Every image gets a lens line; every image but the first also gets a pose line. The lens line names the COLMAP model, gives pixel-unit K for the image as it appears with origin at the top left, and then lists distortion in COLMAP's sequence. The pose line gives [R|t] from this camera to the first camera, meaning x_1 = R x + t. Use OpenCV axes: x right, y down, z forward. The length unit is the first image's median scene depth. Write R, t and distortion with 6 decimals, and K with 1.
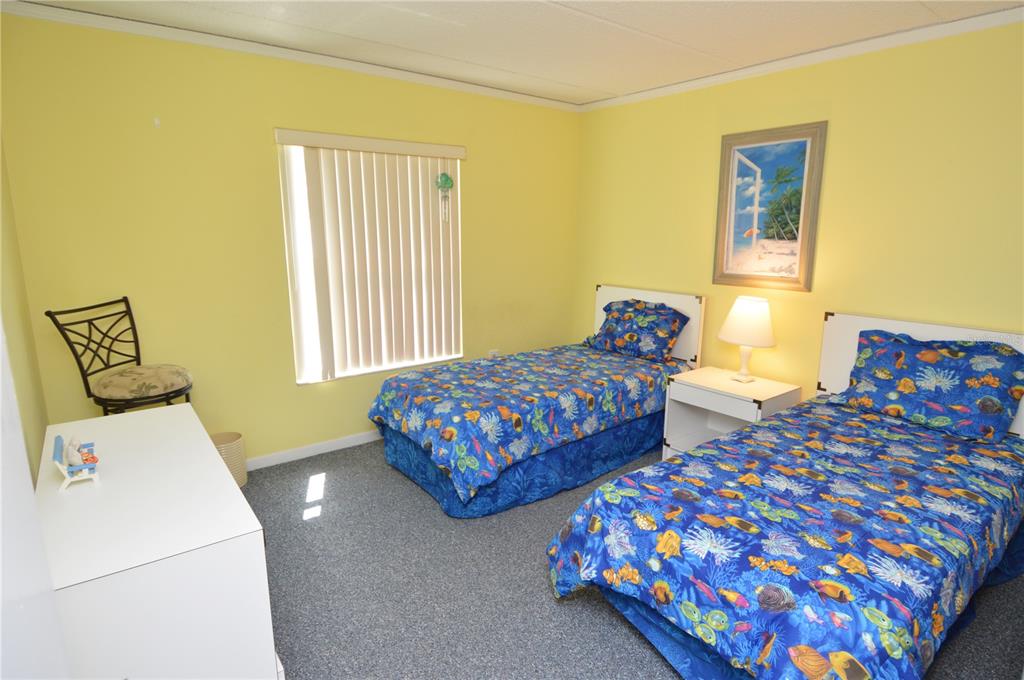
lens RADIAL K [[543.9, 0, 526.6], [0, 543.9, 335.5], [0, 0, 1]] dist [0.022680, -0.030043]
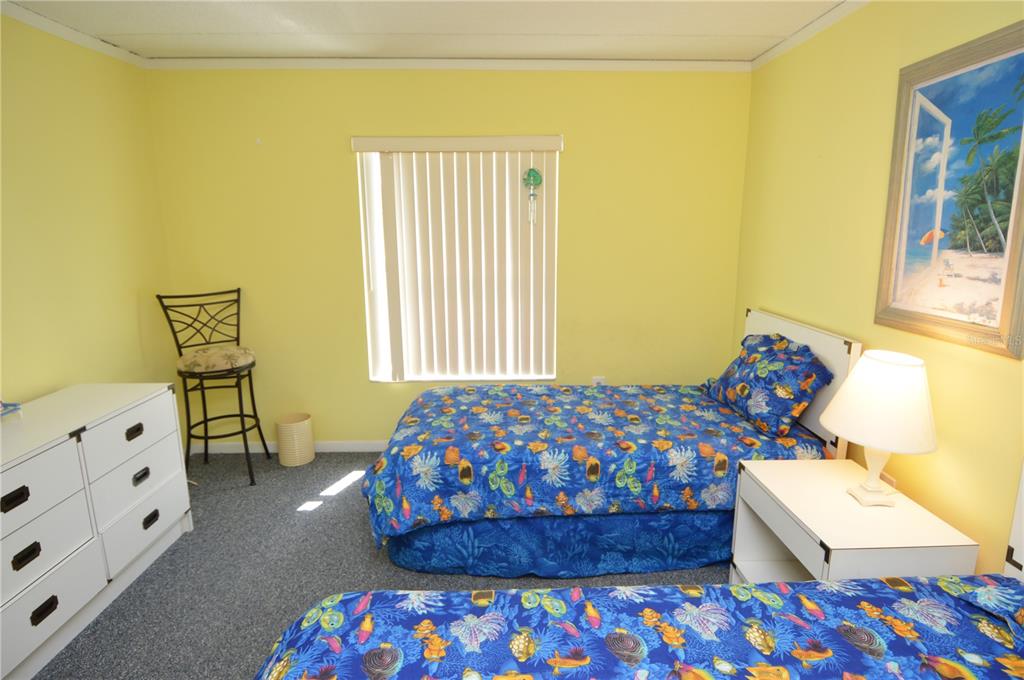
lens RADIAL K [[543.7, 0, 523.6], [0, 543.7, 331.1], [0, 0, 1]] dist [0.019392, -0.028137]
pose [[0.800784, 0.105040, -0.589670, 0.435583], [-0.112085, 0.993391, 0.024743, -0.065917], [0.588372, 0.046279, 0.807265, 0.339179]]
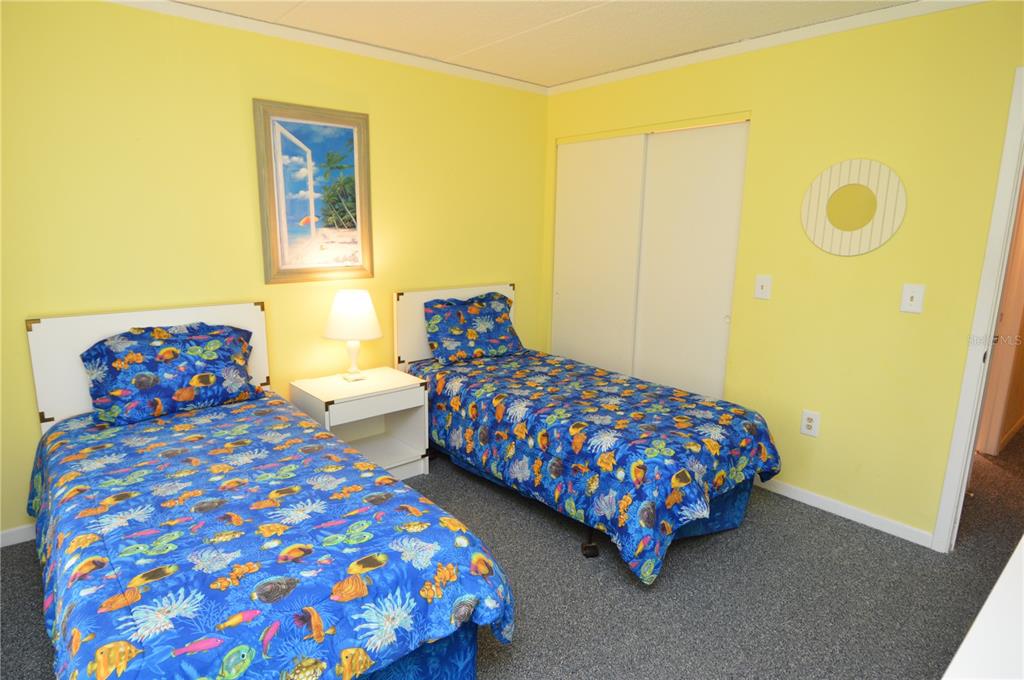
lens RADIAL K [[568.1, 0, 489.9], [0, 568.1, 330.2], [0, 0, 1]] dist [0.025807, -0.034171]
pose [[-0.013728, -0.188219, 0.982031, -0.563814], [0.183768, 0.964920, 0.187508, -0.142485], [-0.982874, 0.183040, 0.021343, 0.755787]]
